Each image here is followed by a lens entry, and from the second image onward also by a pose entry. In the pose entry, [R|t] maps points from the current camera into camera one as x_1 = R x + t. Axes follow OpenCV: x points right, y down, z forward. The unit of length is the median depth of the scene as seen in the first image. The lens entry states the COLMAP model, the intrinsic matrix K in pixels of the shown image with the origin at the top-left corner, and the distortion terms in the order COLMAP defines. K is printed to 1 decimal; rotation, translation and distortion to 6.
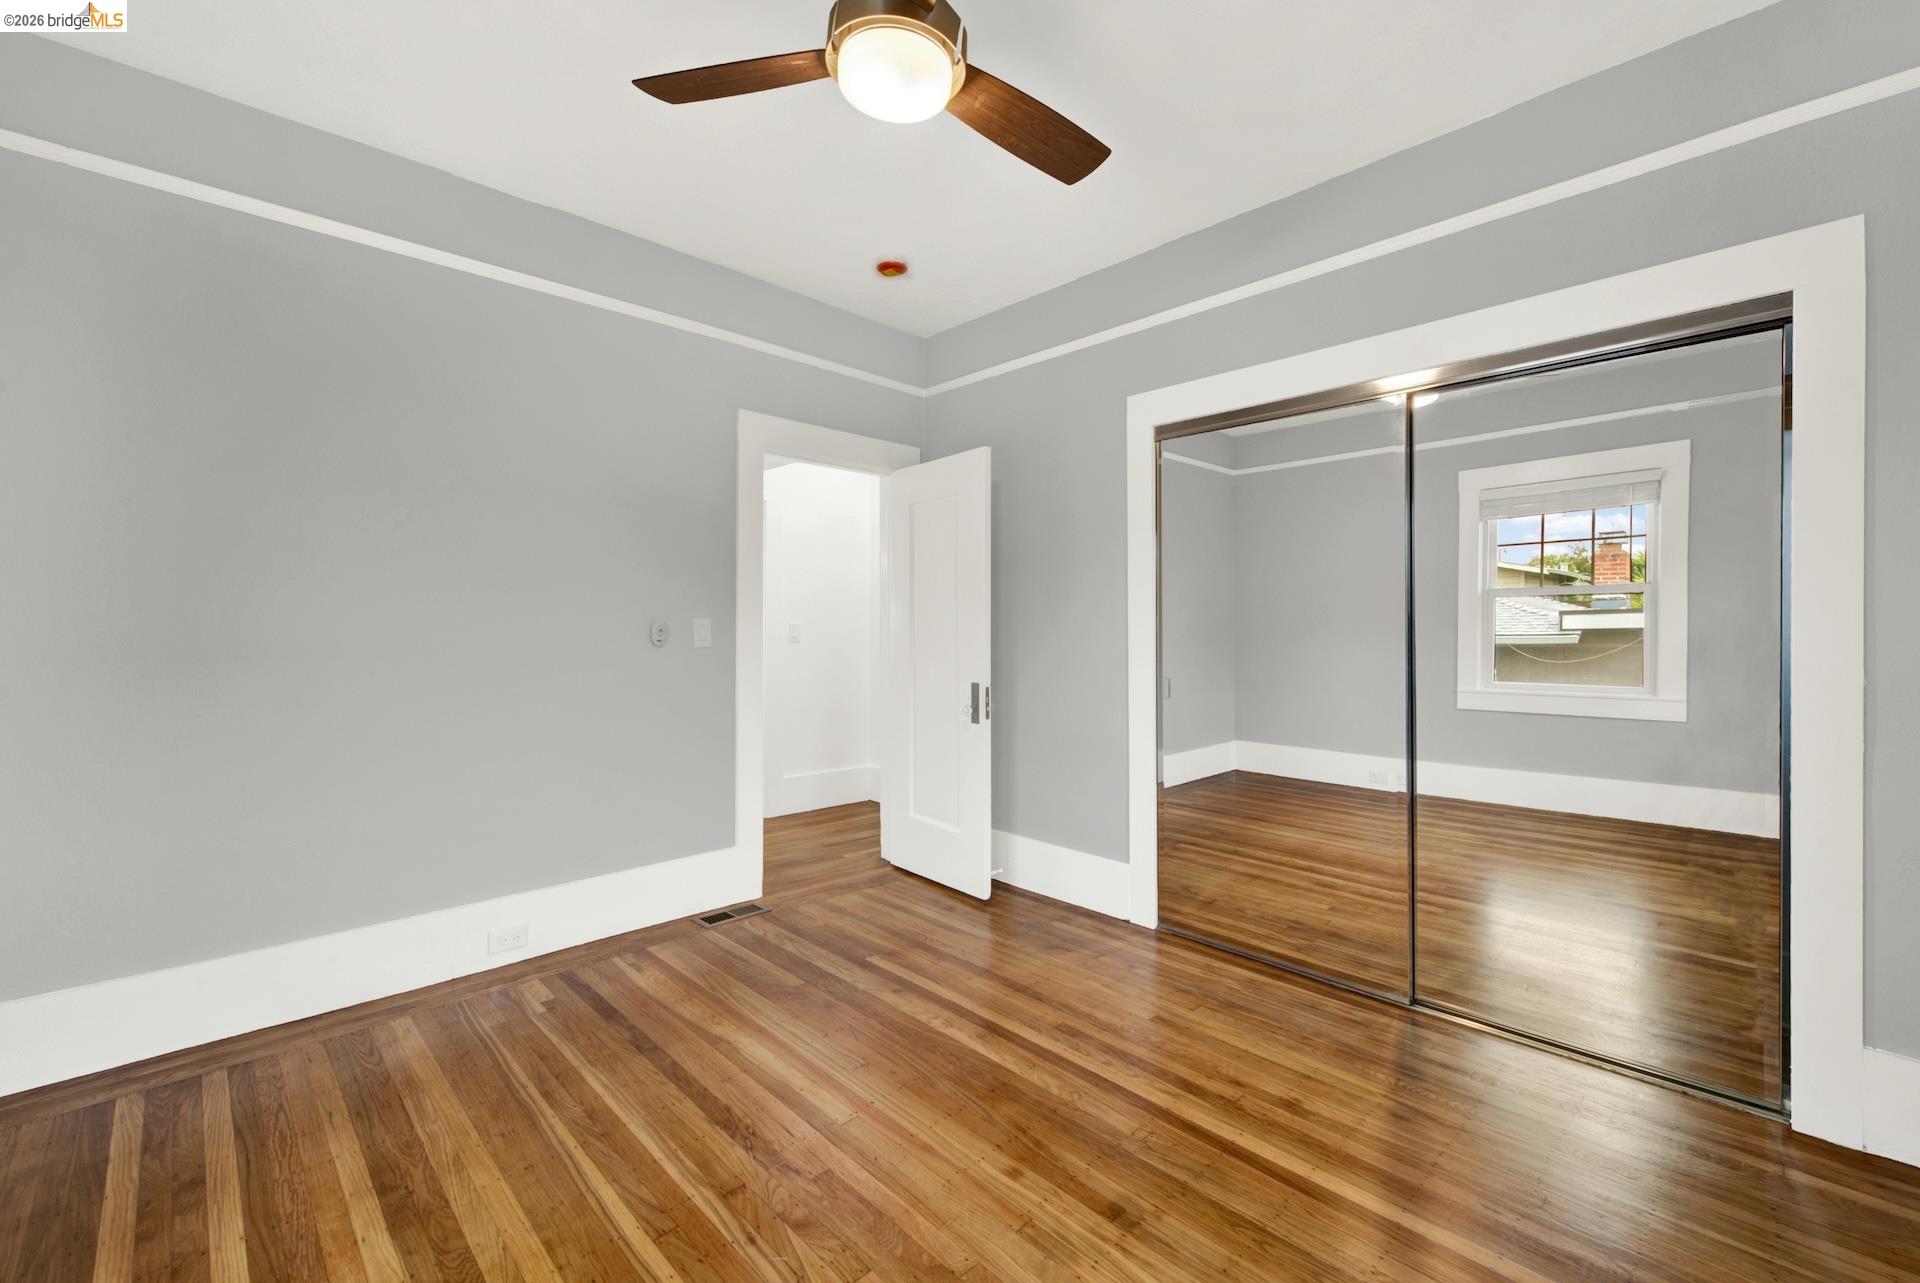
lens RADIAL K [[785.8, 0, 960.0], [0, 785.8, 641.5], [0, 0, 1]] dist [-0.000123, -0.000281]
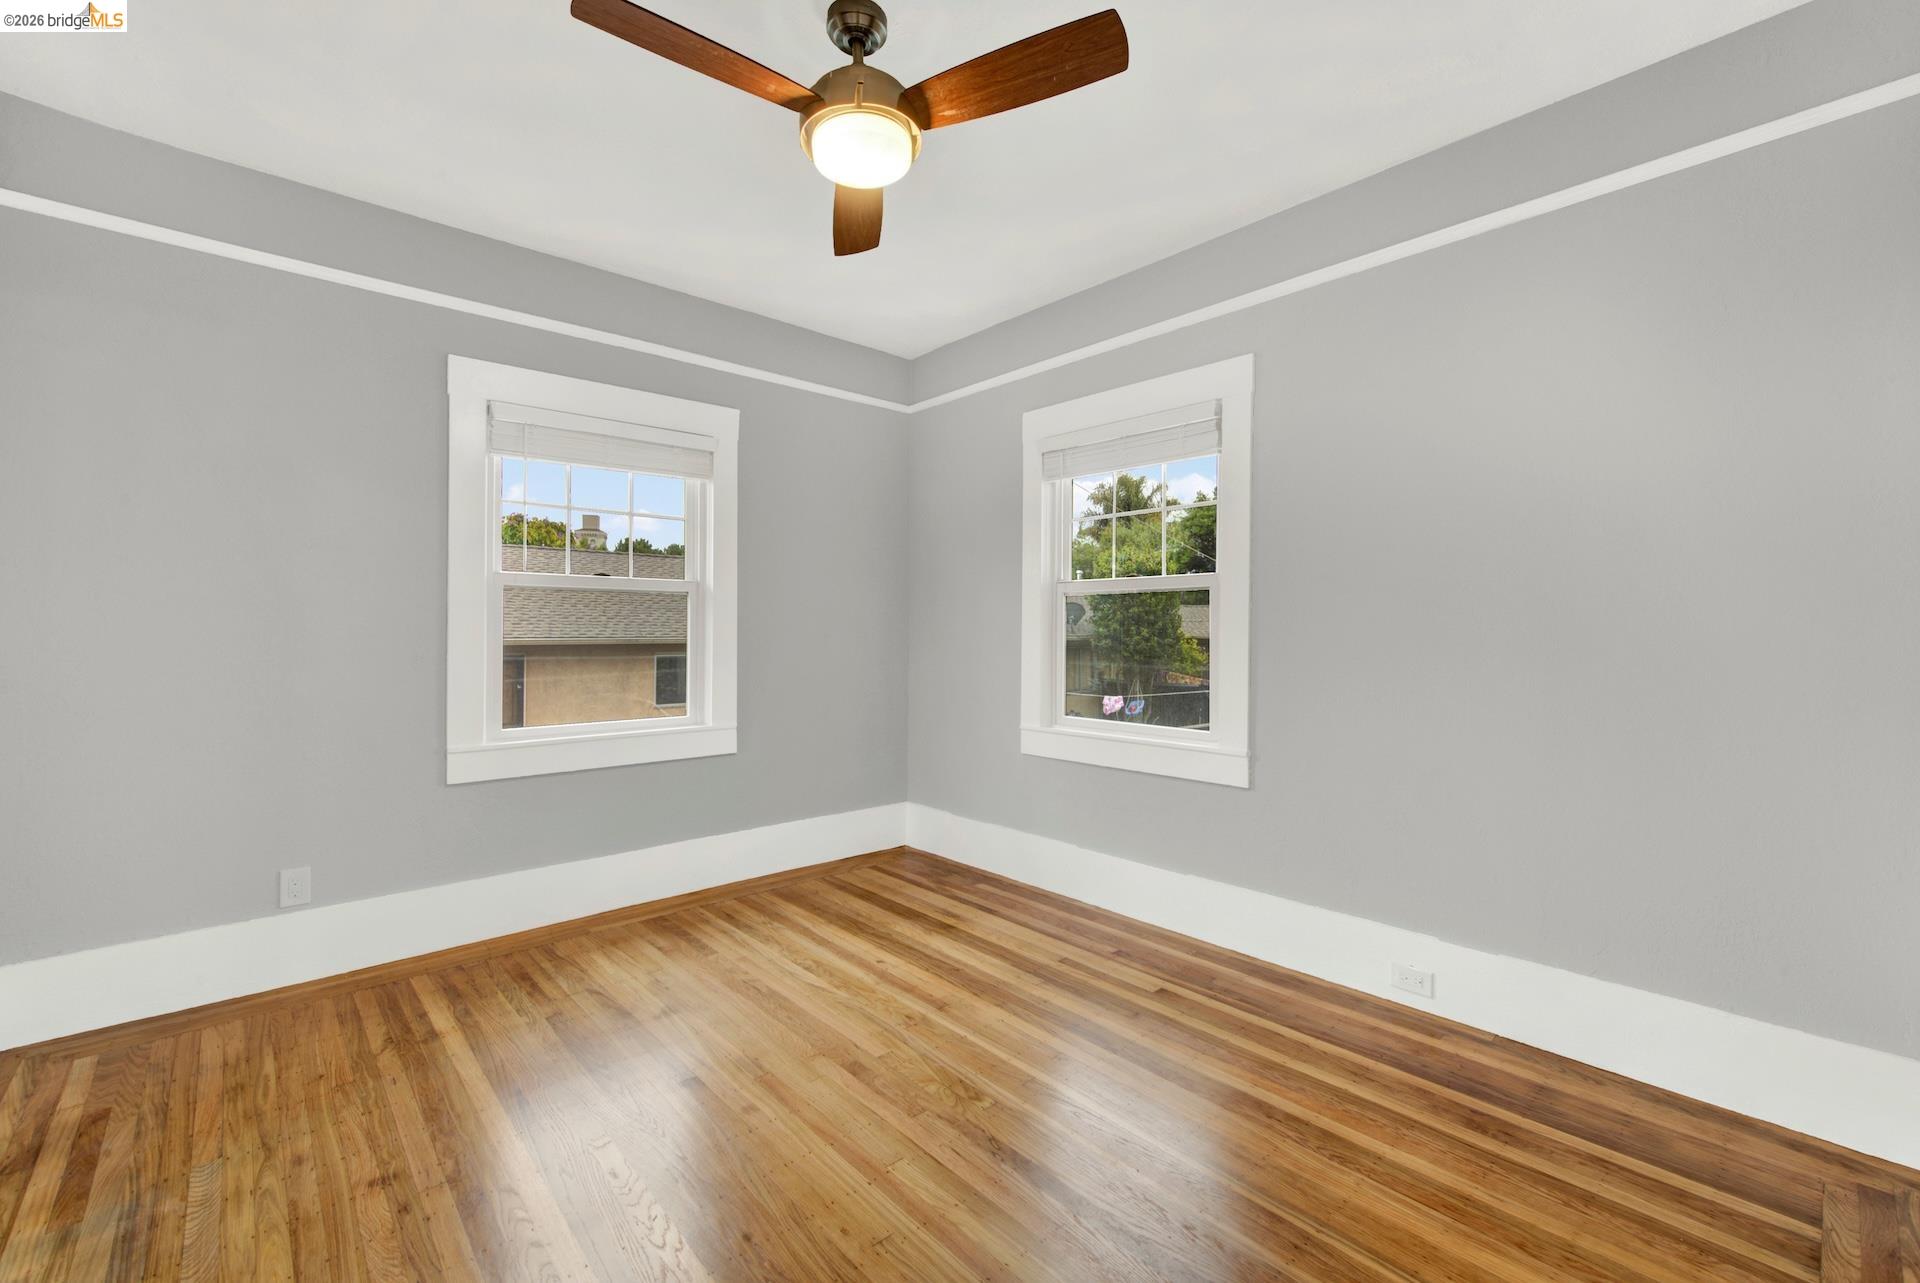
lens RADIAL K [[785.8, 0, 960.0], [0, 785.8, 641.5], [0, 0, 1]] dist [-0.000123, -0.000281]
pose [[-0.999131, -0.002921, 0.041566, -0.272029], [-0.002054, 0.999780, 0.020887, -0.024921], [-0.041618, 0.020784, -0.998917, 2.045137]]
